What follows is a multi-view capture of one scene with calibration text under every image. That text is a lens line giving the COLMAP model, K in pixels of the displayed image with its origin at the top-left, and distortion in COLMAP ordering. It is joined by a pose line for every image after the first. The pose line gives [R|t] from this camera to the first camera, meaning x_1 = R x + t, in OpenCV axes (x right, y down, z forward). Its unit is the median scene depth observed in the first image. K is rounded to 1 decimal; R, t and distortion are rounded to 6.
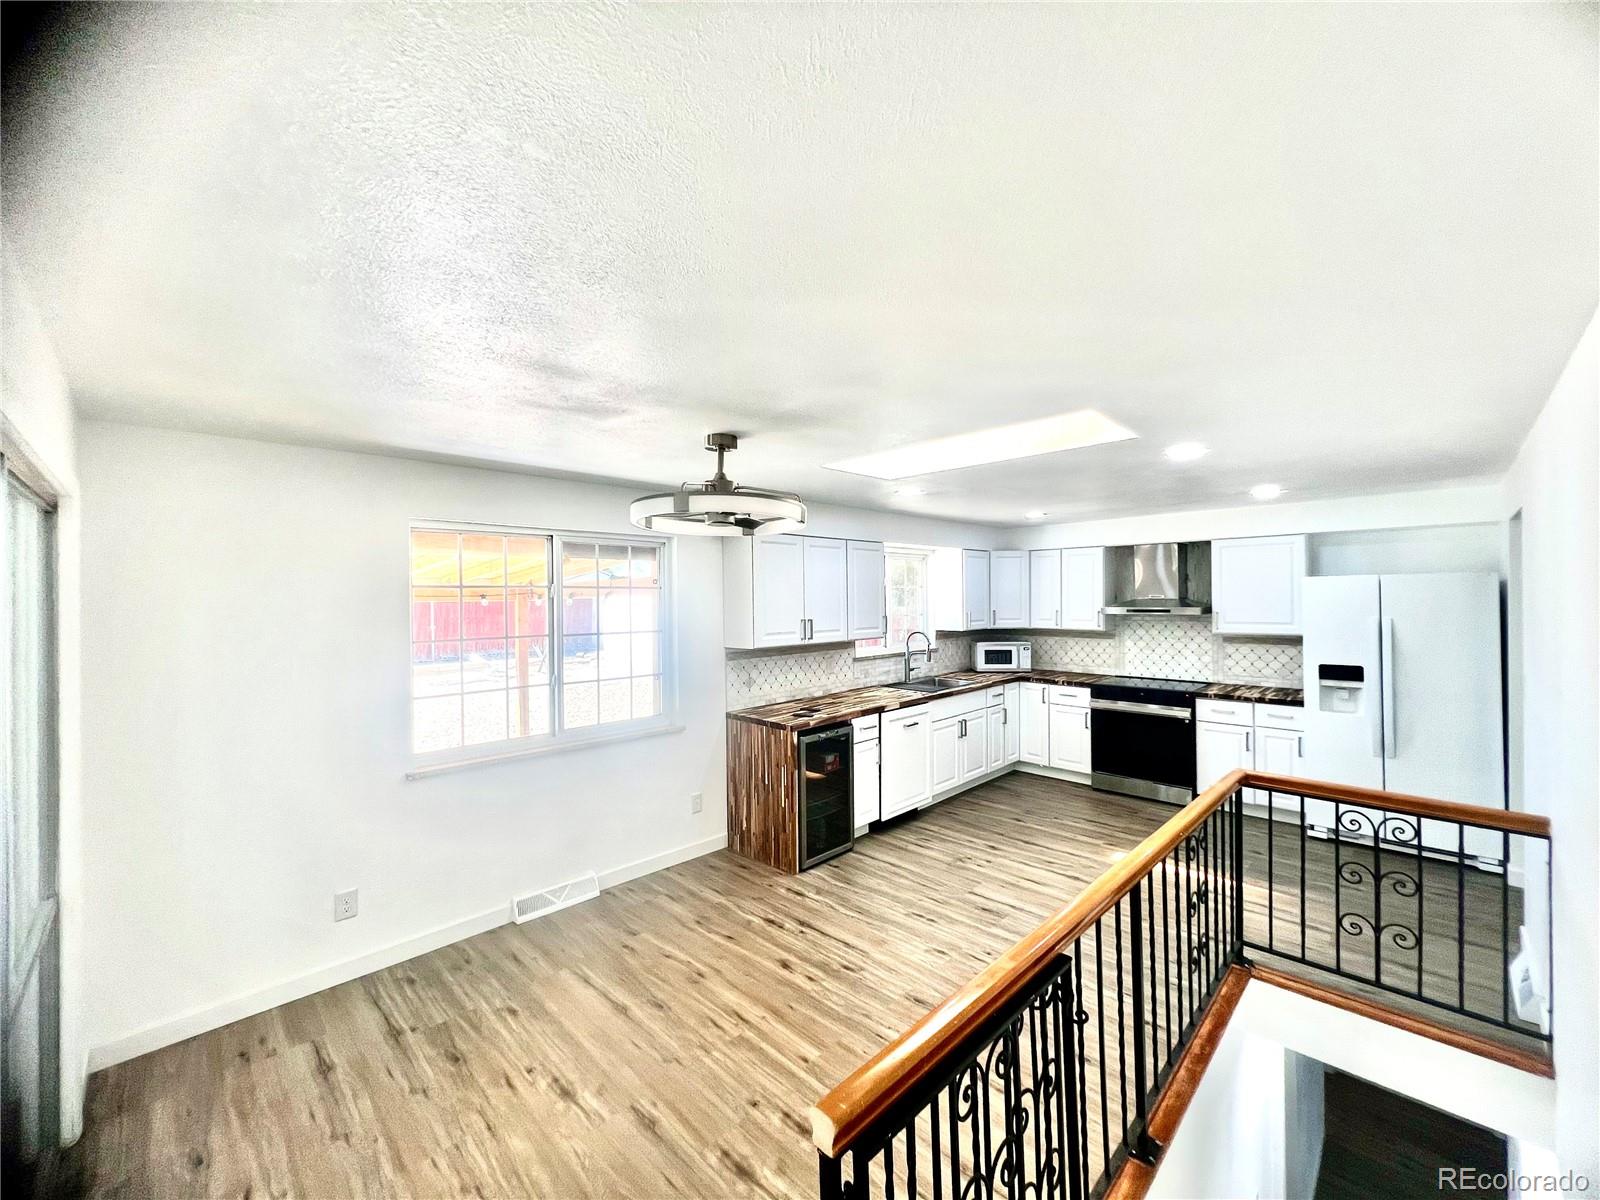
lens RADIAL K [[636.5, 0, 798.8], [0, 636.5, 596.4], [0, 0, 1]] dist [0.000633, 0.000238]
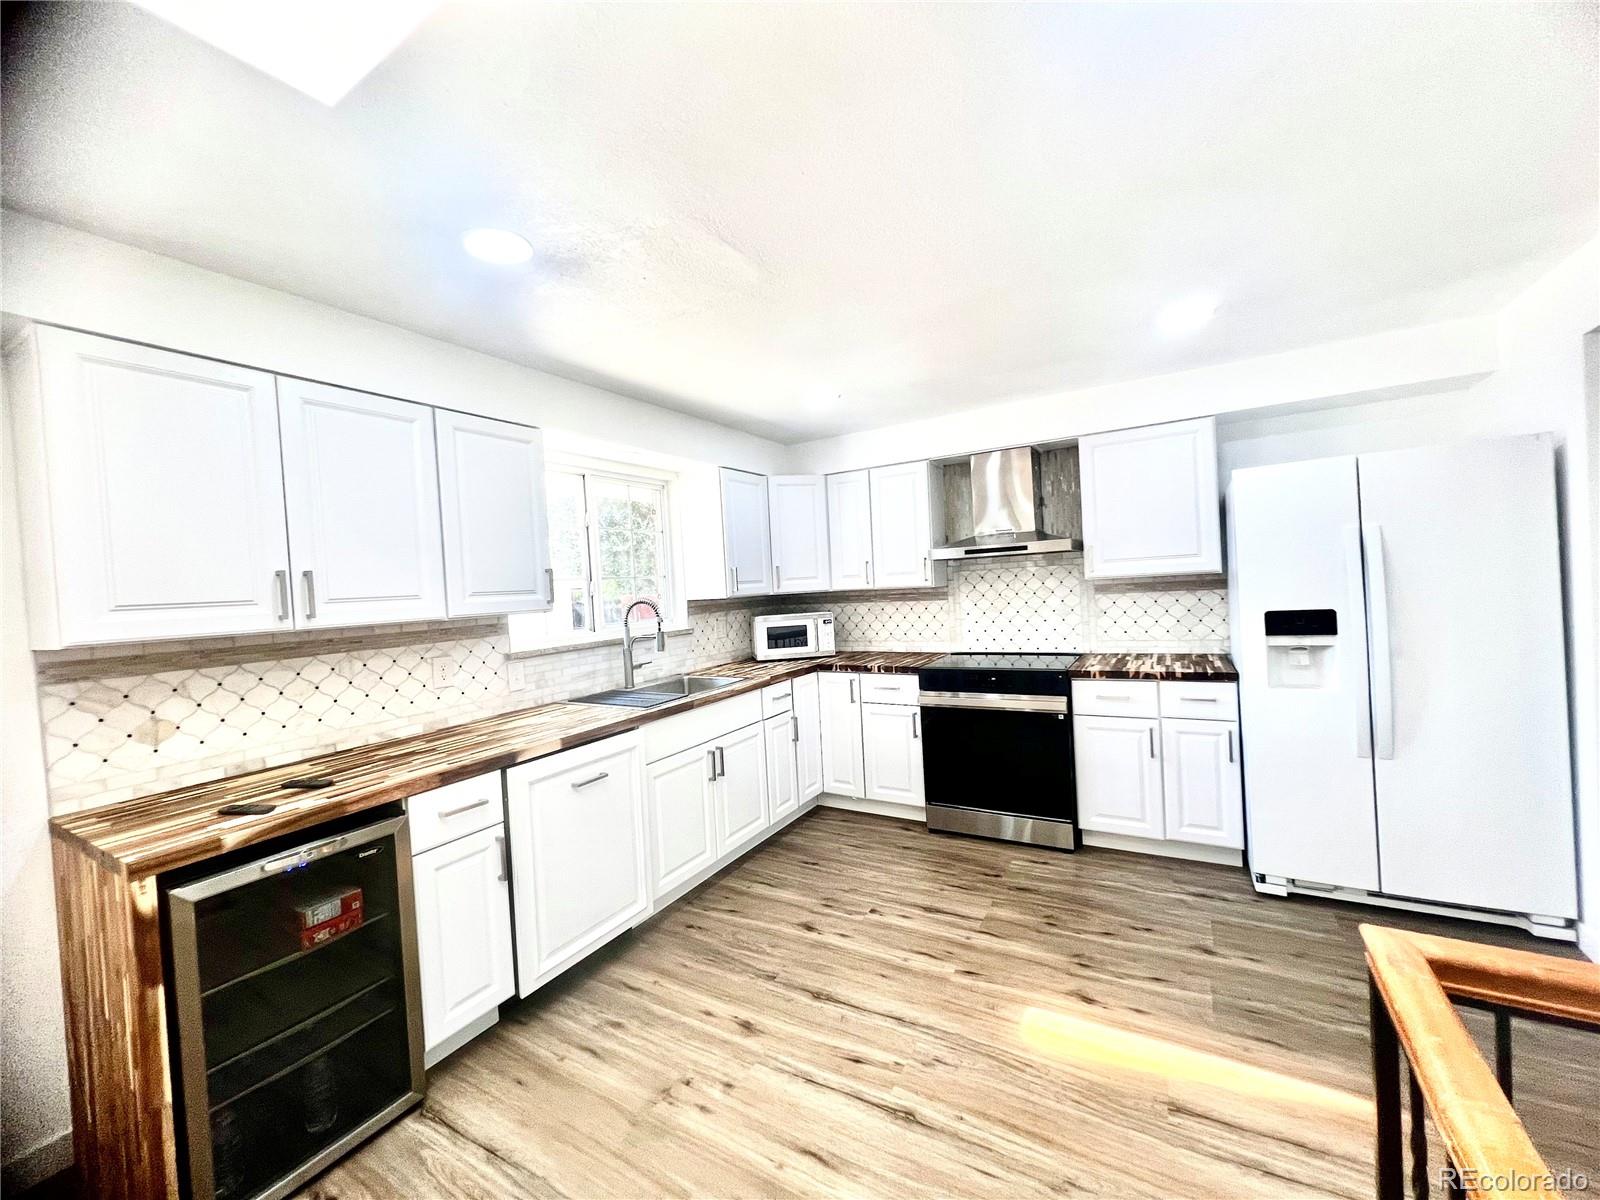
lens RADIAL K [[636.5, 0, 795.1], [0, 636.5, 598.9], [0, 0, 1]] dist [0.000633, 0.000238]
pose [[0.968285, -0.048098, 0.245177, 0.211900], [0.044557, 0.998807, 0.019973, 0.056458], [-0.245845, -0.008415, 0.969273, 0.471393]]
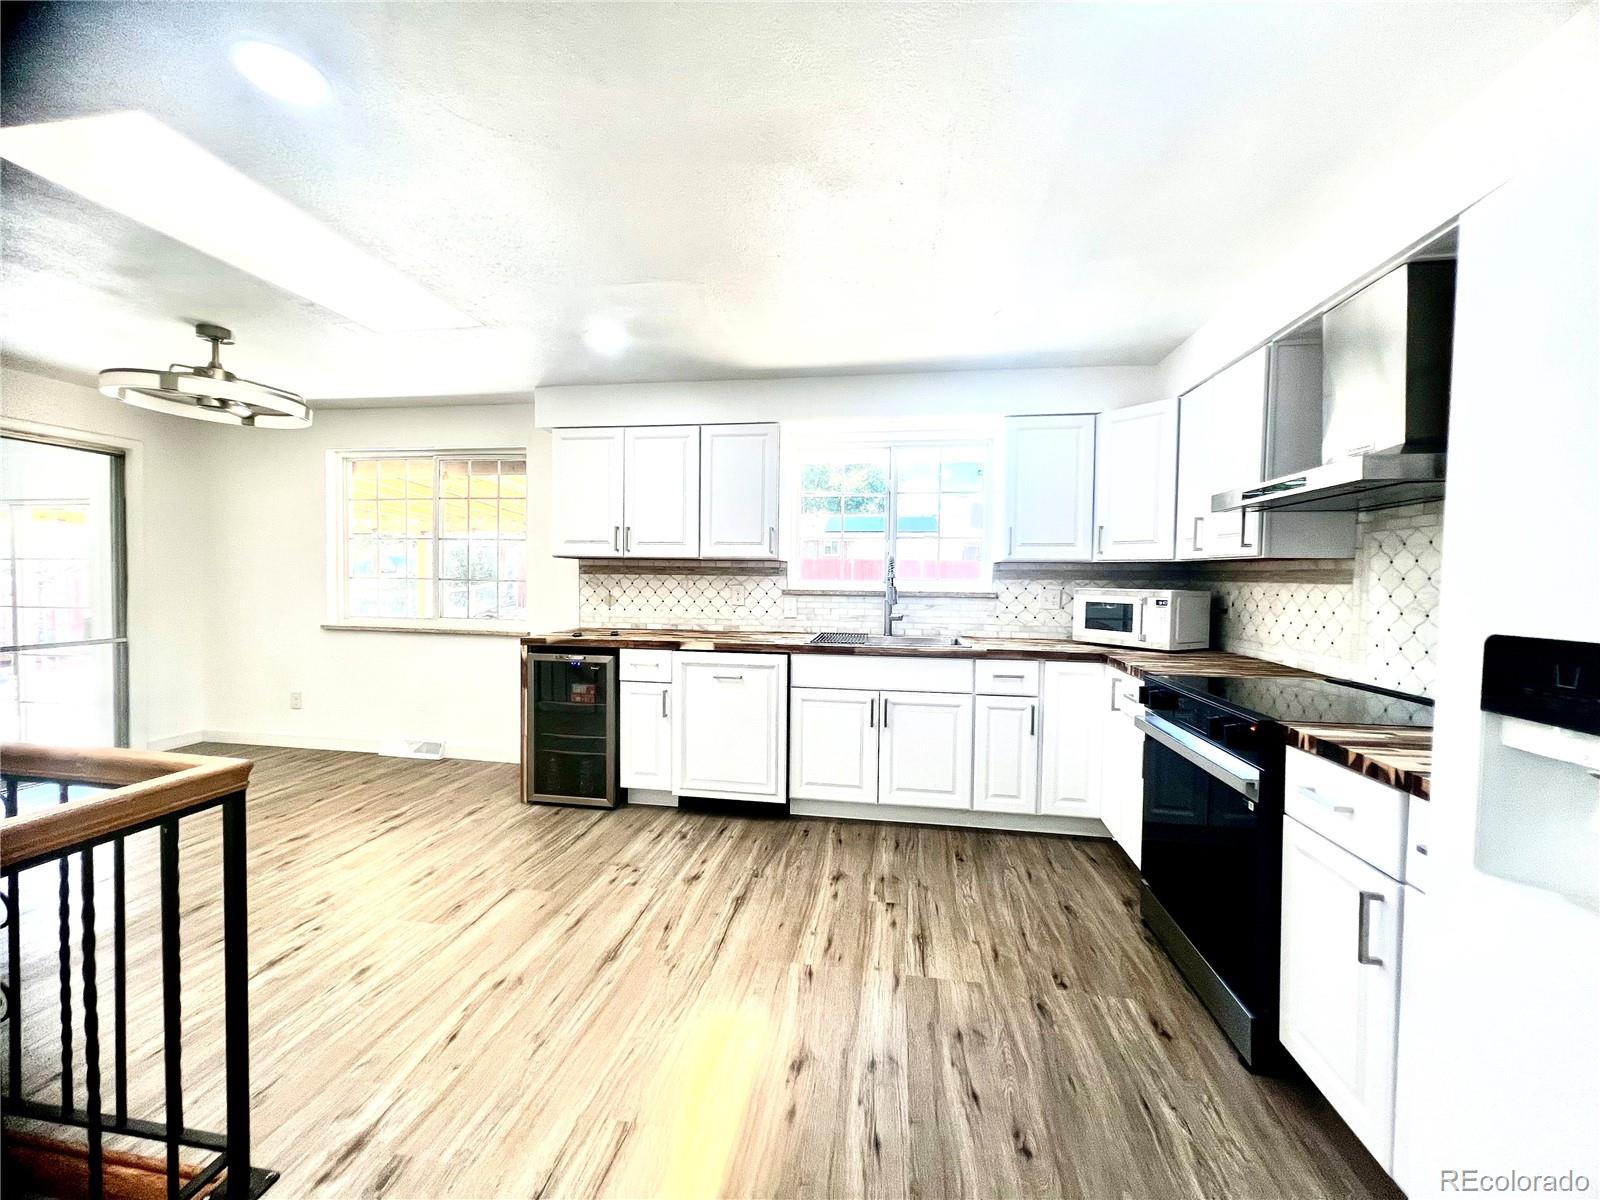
lens RADIAL K [[636.5, 0, 798.0], [0, 636.5, 601.6], [0, 0, 1]] dist [0.000633, 0.000238]
pose [[0.585451, 0.051357, -0.809080, 0.762942], [-0.019719, 0.998598, 0.049118, 0.081882], [0.810468, -0.012802, 0.585643, 0.644919]]
